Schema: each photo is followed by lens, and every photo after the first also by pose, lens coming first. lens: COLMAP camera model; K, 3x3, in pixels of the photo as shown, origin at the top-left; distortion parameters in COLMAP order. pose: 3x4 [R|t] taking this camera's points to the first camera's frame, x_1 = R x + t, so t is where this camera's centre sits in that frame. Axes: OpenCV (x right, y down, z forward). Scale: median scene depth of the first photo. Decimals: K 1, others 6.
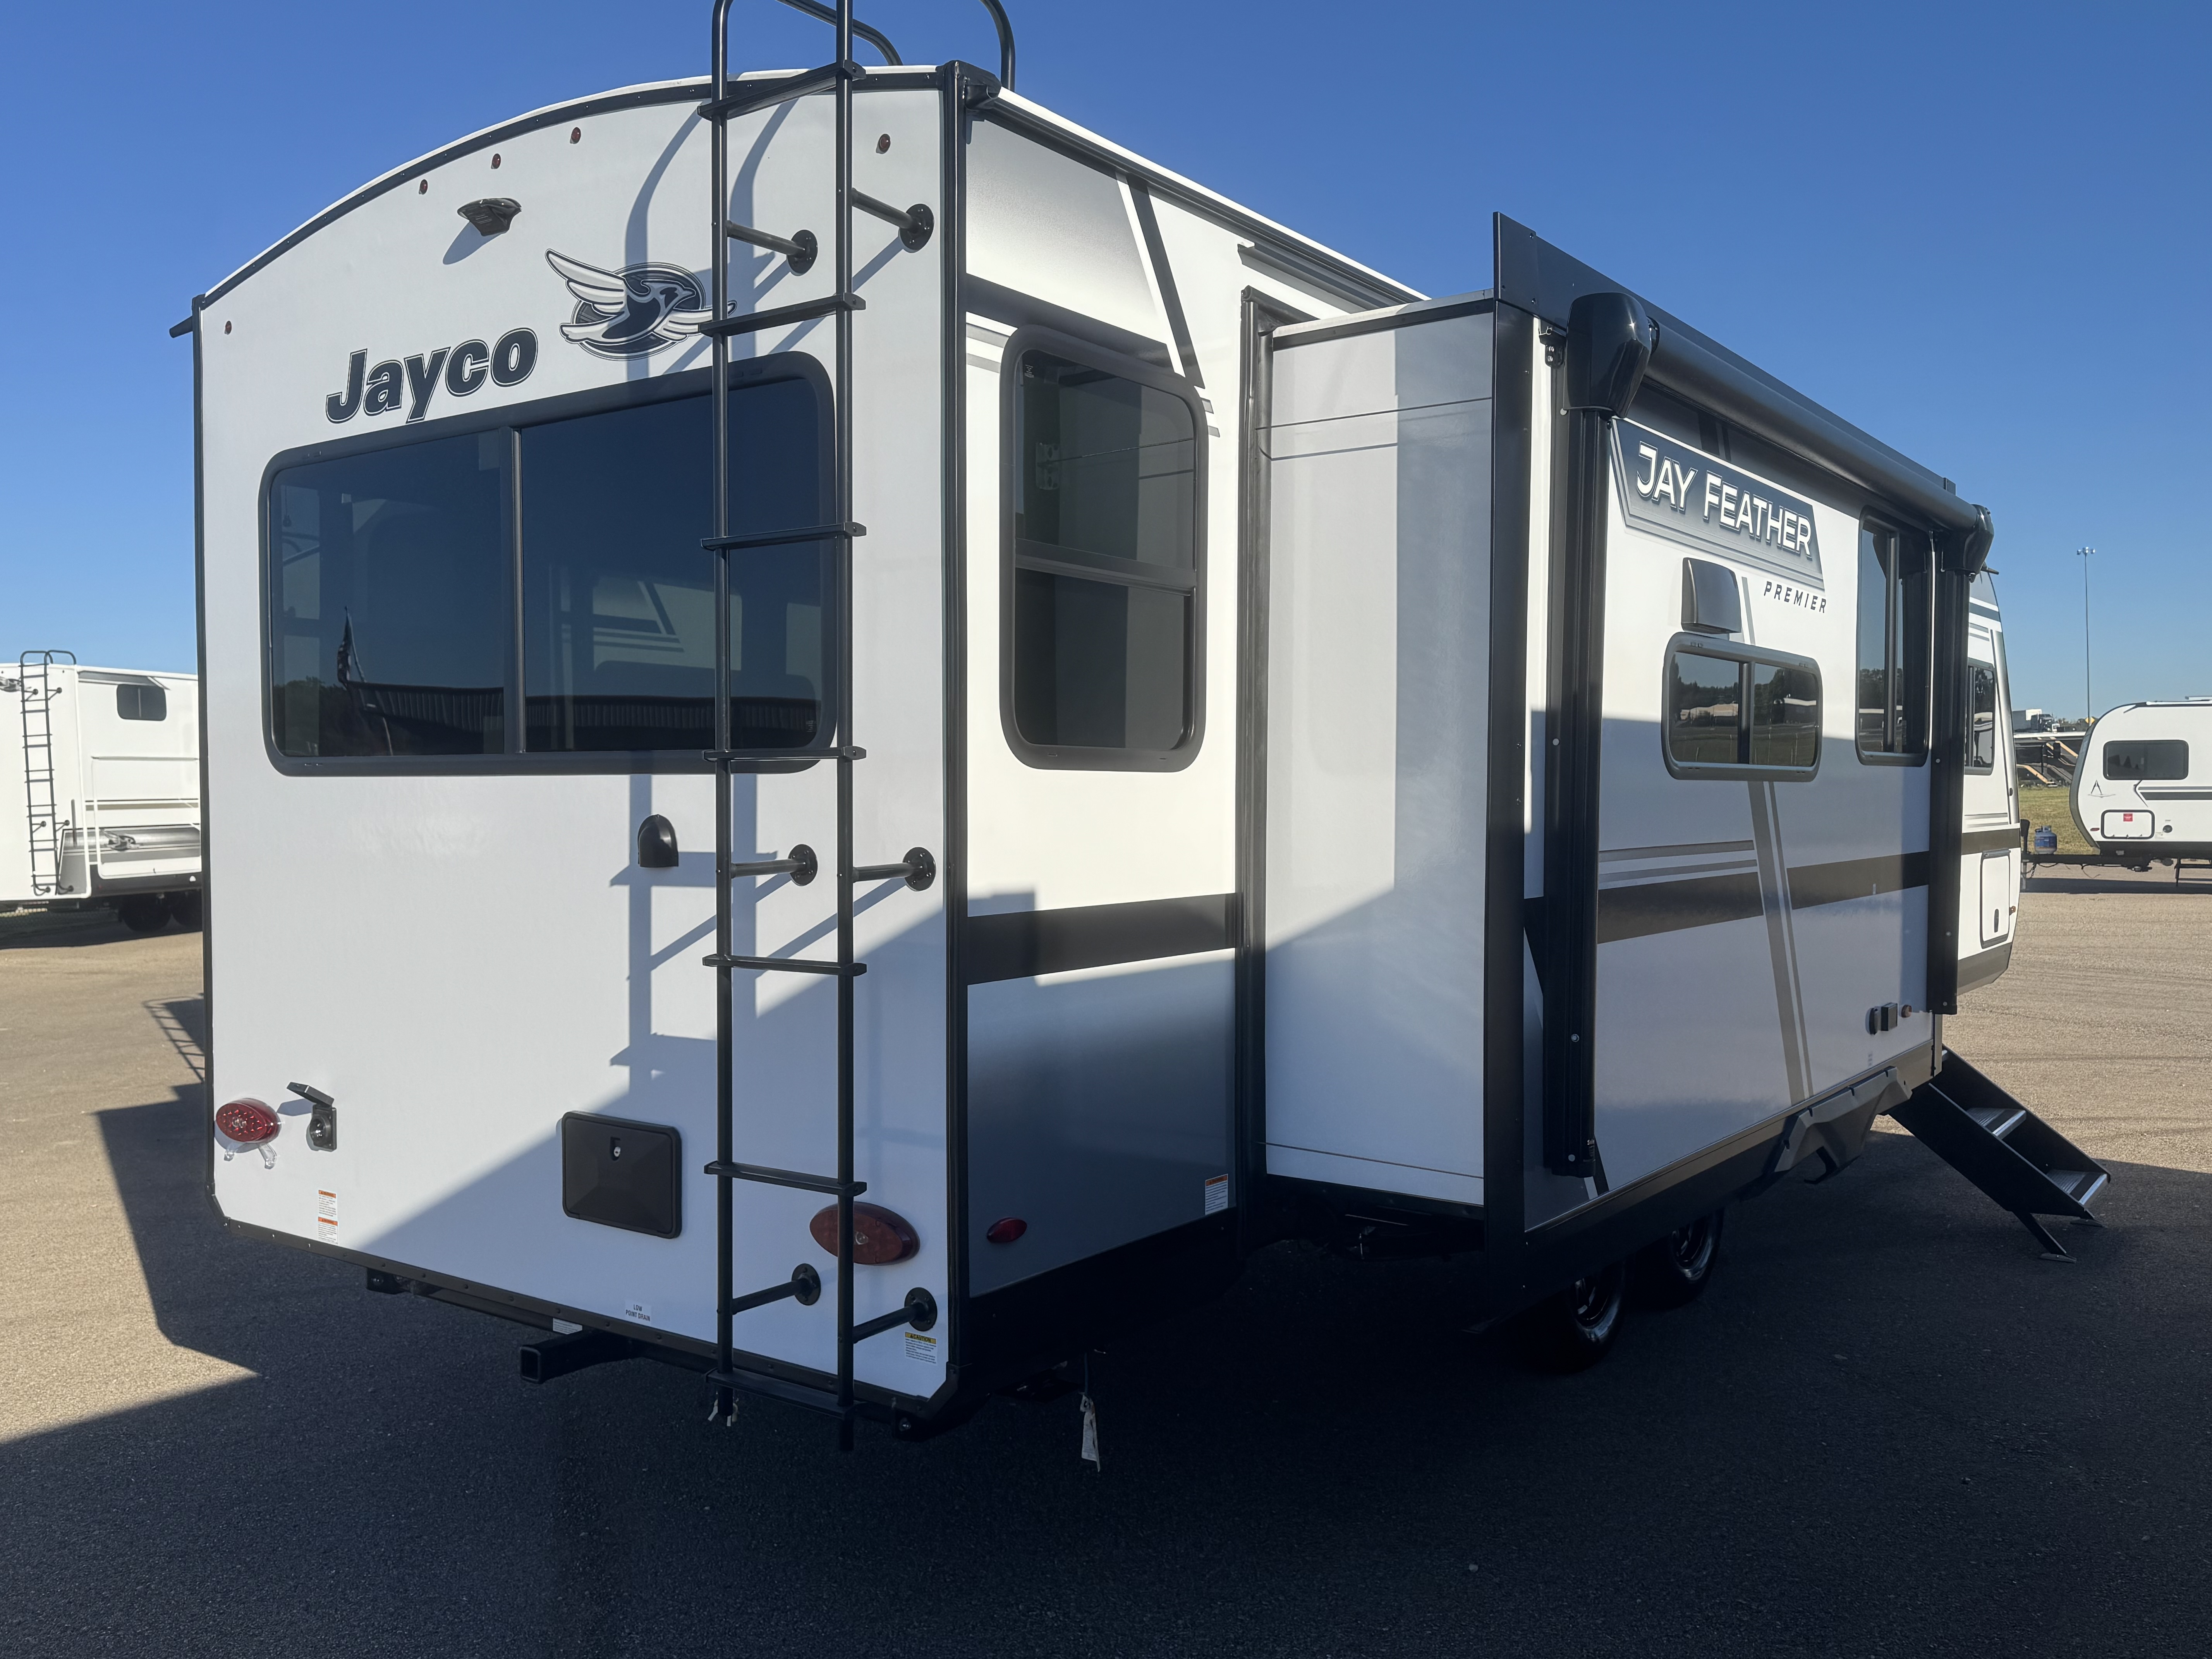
lens RADIAL K [[1874.0, 0, 1103.2], [0, 1874.0, 838.0], [0, 0, 1]] dist [-0.000471, -0.002436]
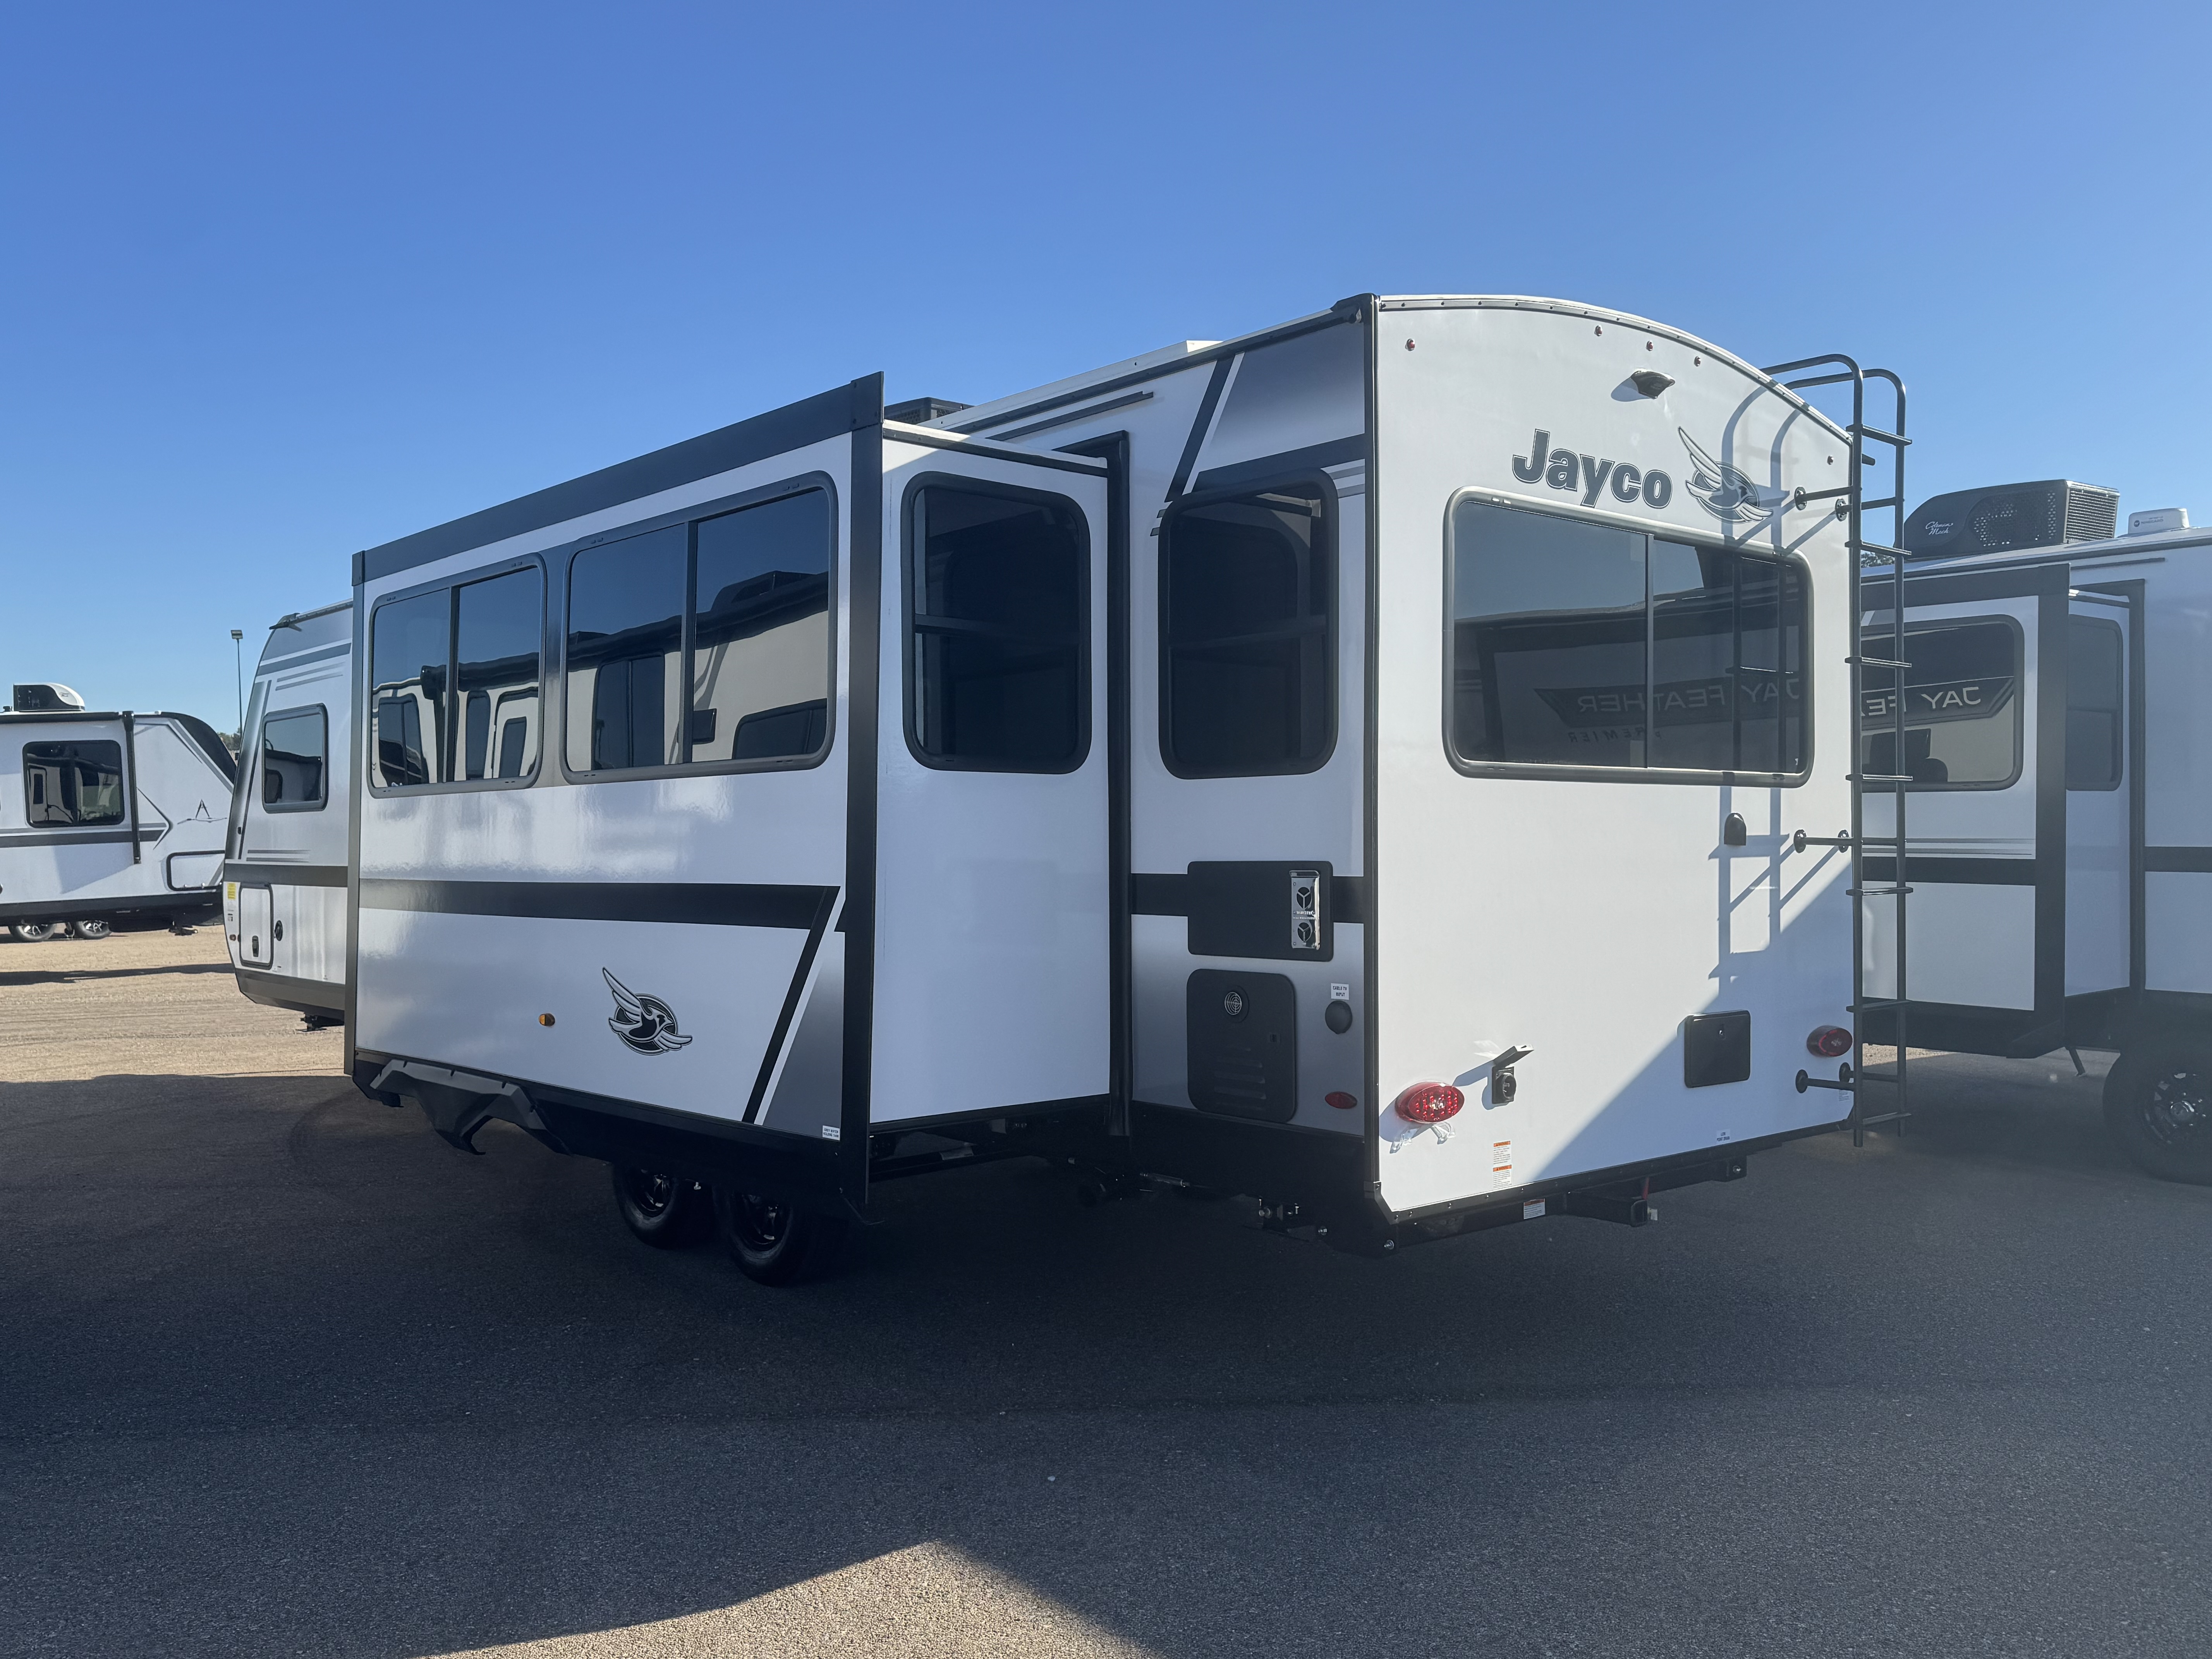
lens RADIAL K [[1795.5, 0, 1103.4], [0, 1795.5, 826.8], [0, 0, 1]] dist [0.091330, 0.000558]
pose [[0.218194, 0.017845, 0.975742, -1.654474], [0.034048, 0.999085, -0.025886, 0.018650], [-0.975311, 0.038870, 0.217386, 1.064055]]
